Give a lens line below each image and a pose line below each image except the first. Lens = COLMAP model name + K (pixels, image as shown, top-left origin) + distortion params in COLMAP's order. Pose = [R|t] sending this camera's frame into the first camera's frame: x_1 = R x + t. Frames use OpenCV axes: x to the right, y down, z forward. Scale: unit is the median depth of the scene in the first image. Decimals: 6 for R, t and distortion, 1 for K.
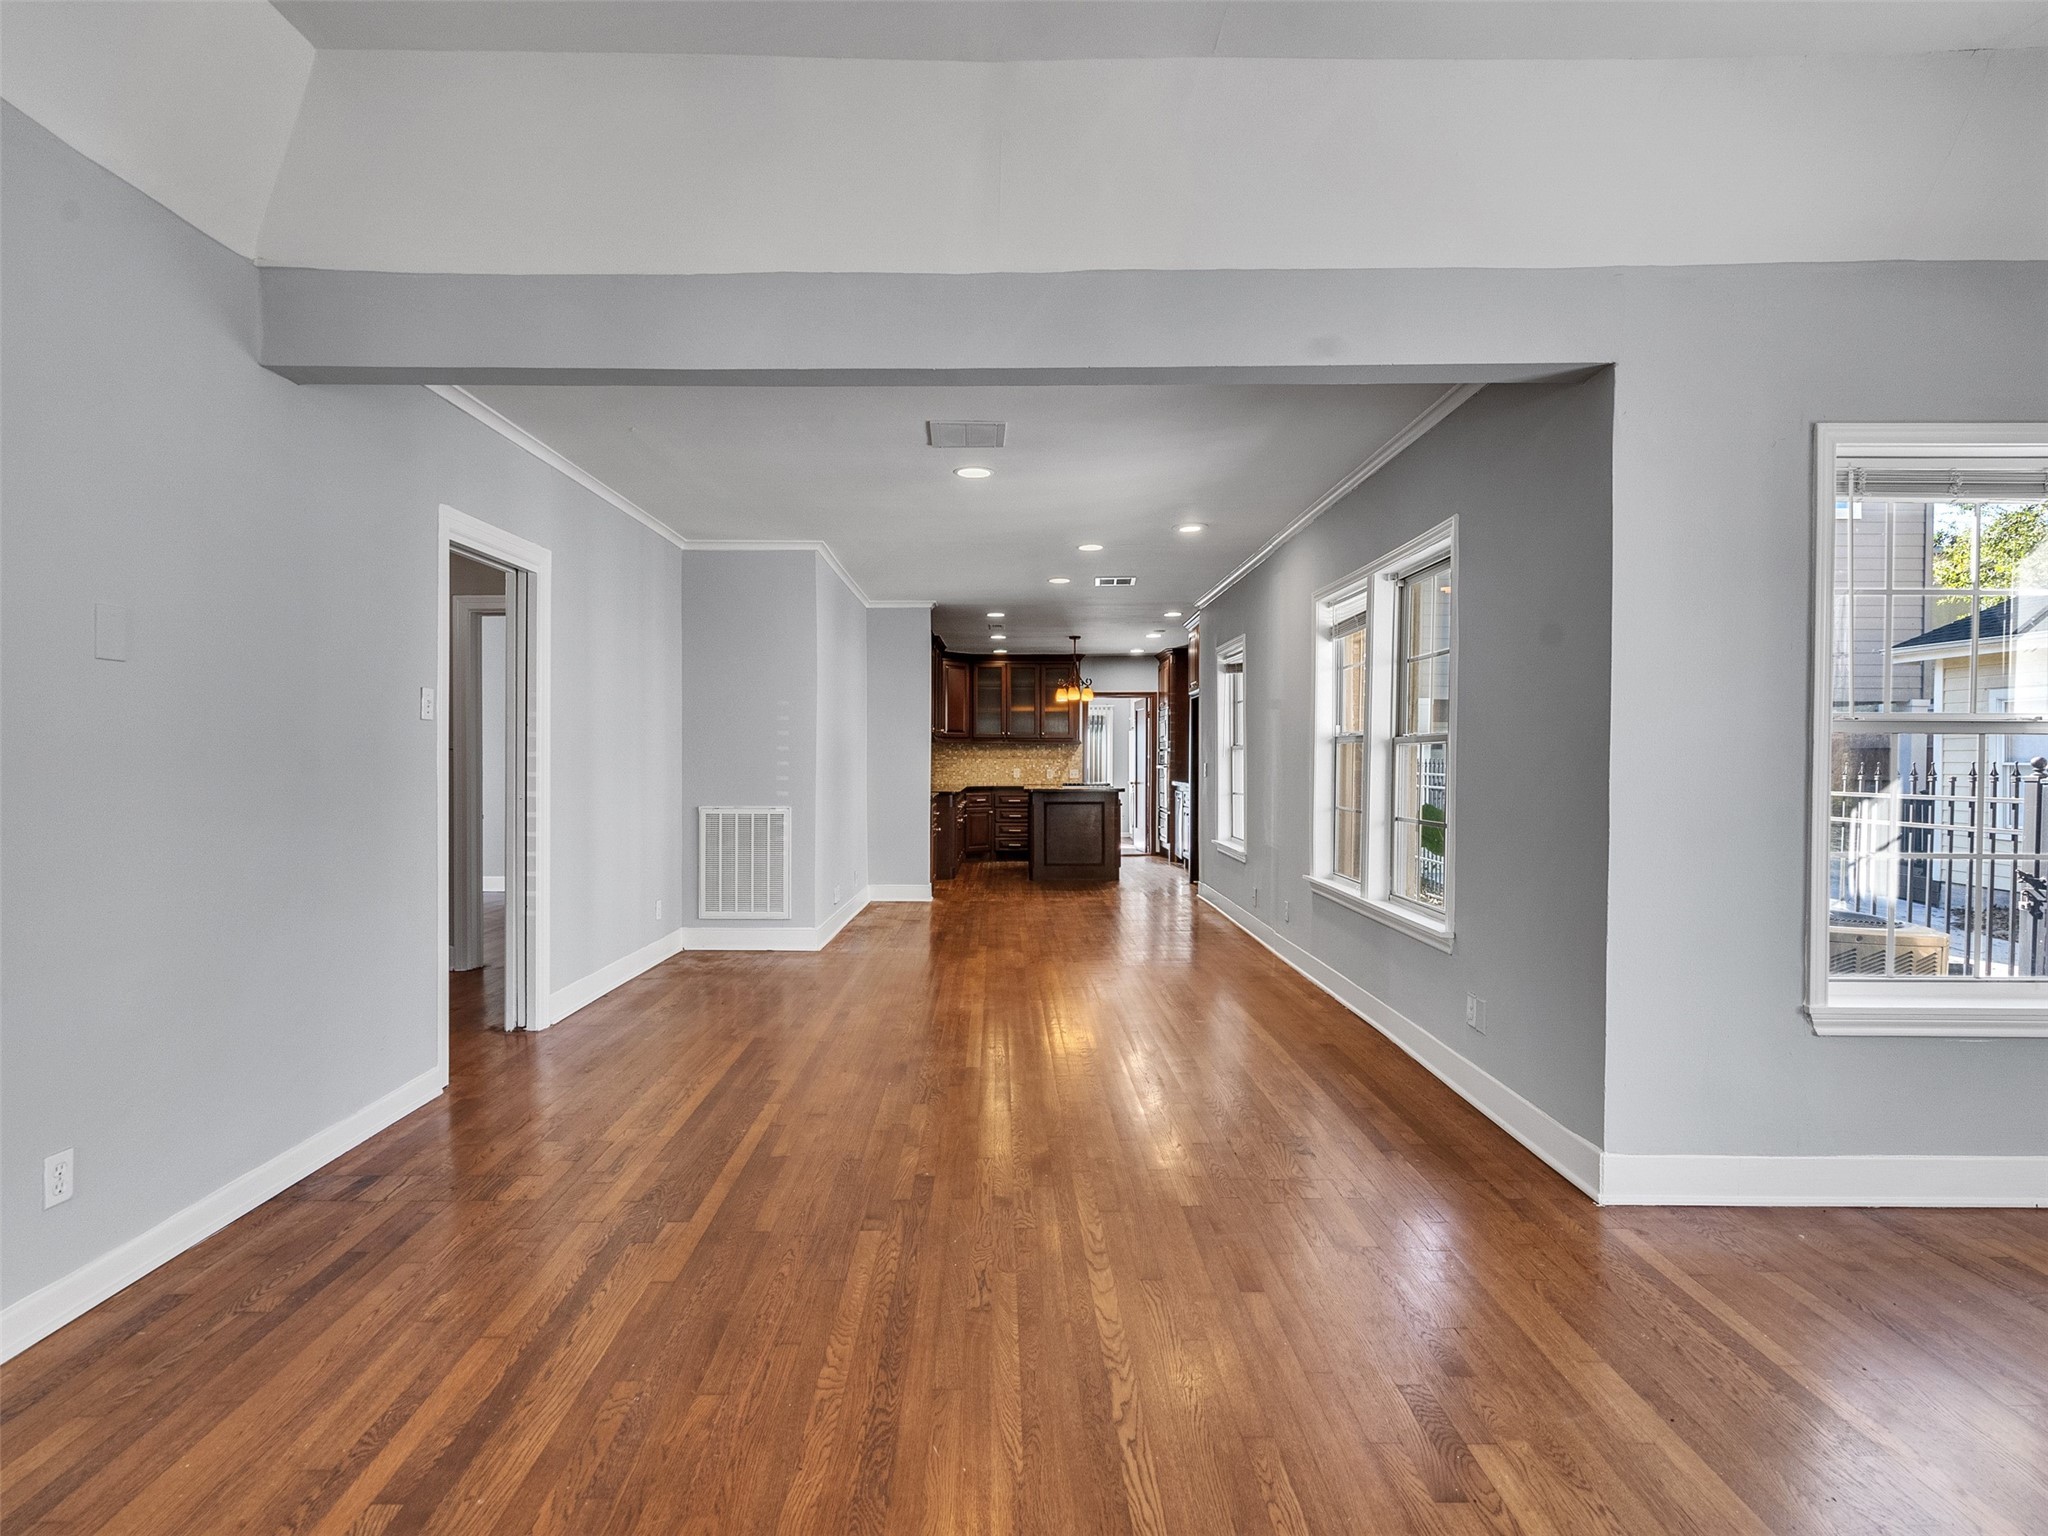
lens RADIAL K [[1044.5, 0, 1006.0], [0, 1044.5, 763.1], [0, 0, 1]] dist [-0.014616, 0.001622]
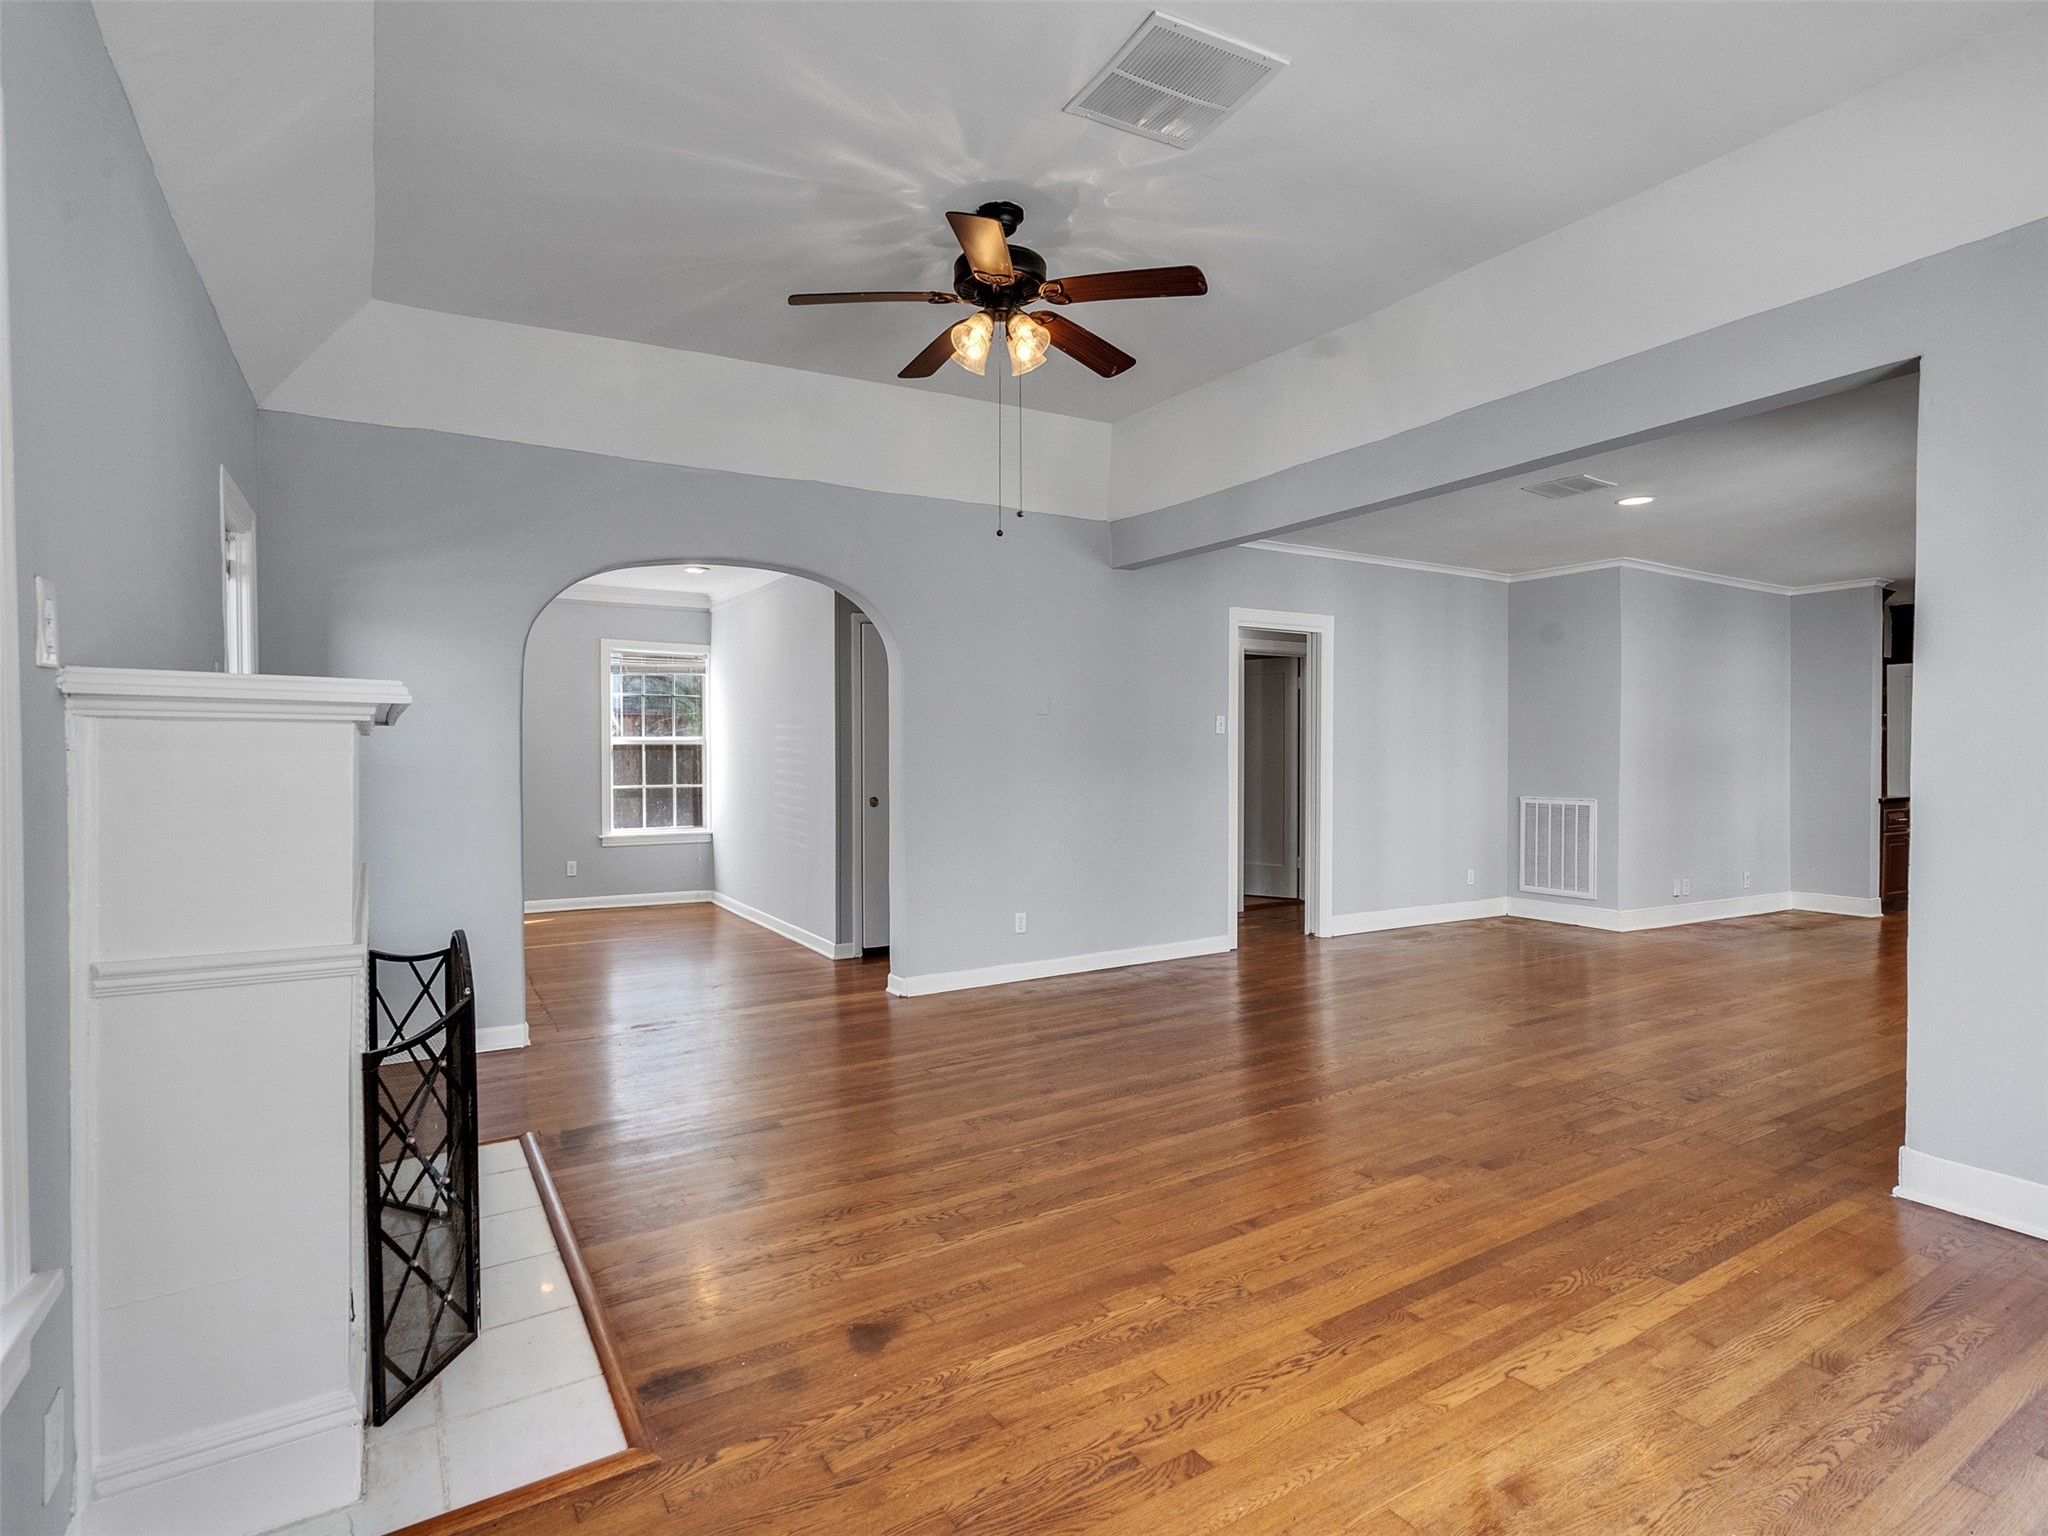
lens RADIAL K [[1044.5, 0, 1006.0], [0, 1044.5, 763.1], [0, 0, 1]] dist [-0.014616, 0.001622]
pose [[0.508462, 0.005191, -0.861069, 0.432148], [-0.004663, 0.999984, 0.003275, 0.002307], [0.861072, 0.002351, 0.508478, -0.111679]]
